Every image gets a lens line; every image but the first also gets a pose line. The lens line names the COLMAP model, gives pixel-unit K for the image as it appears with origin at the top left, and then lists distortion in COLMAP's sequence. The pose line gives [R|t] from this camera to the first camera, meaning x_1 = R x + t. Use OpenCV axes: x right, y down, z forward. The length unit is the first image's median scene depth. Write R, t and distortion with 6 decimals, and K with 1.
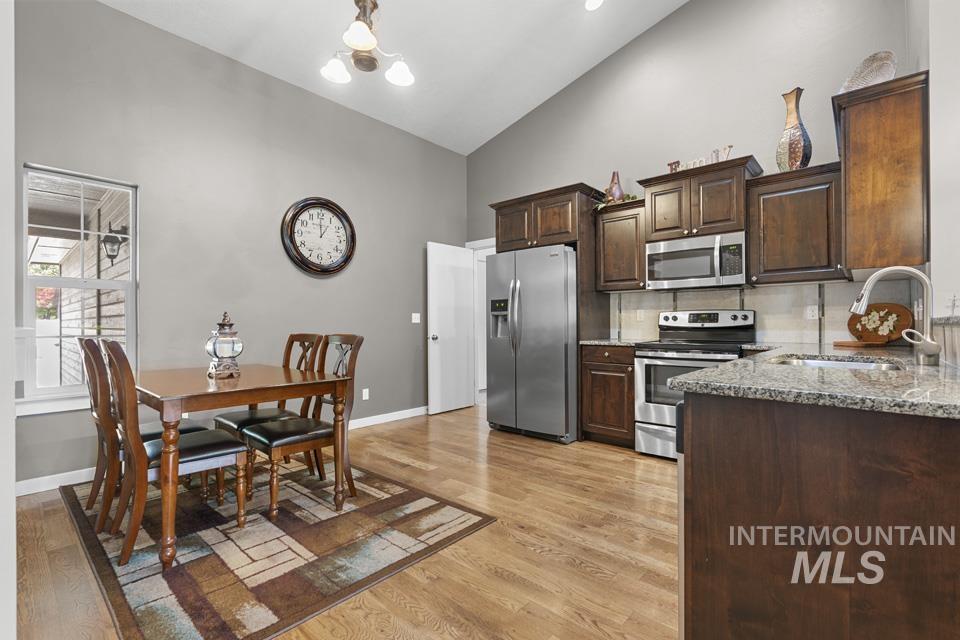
lens RADIAL K [[433.1, 0, 483.1], [0, 433.1, 320.6], [0, 0, 1]] dist [-0.005645, 0.003274]
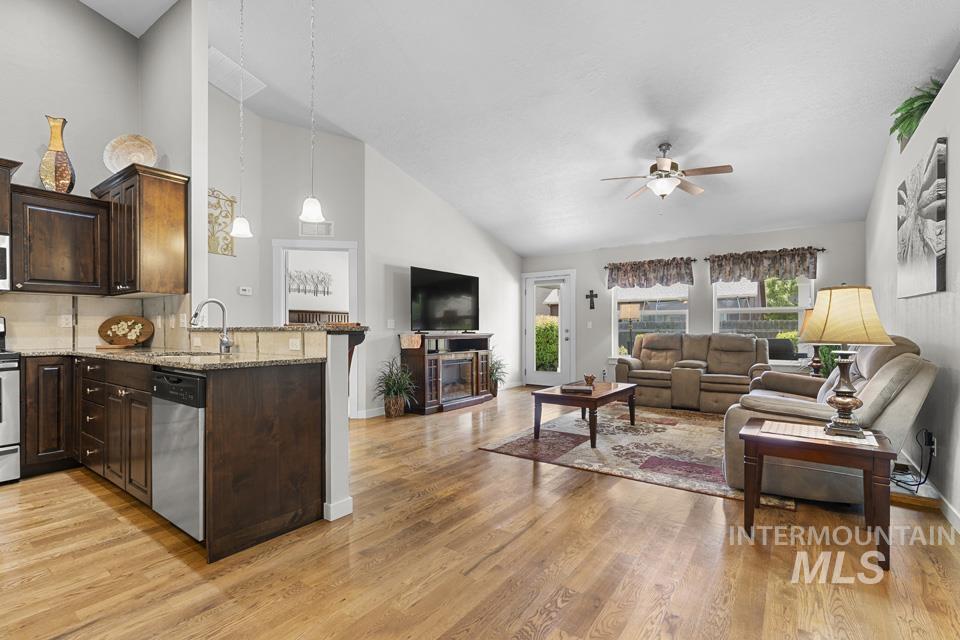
lens RADIAL K [[433.1, 0, 488.4], [0, 433.1, 333.7], [0, 0, 1]] dist [-0.005645, 0.003274]
pose [[-0.115058, -0.004934, 0.993347, -0.481245], [-0.005409, 0.999976, 0.004341, 0.003528], [-0.993344, -0.004873, -0.115082, 0.037162]]
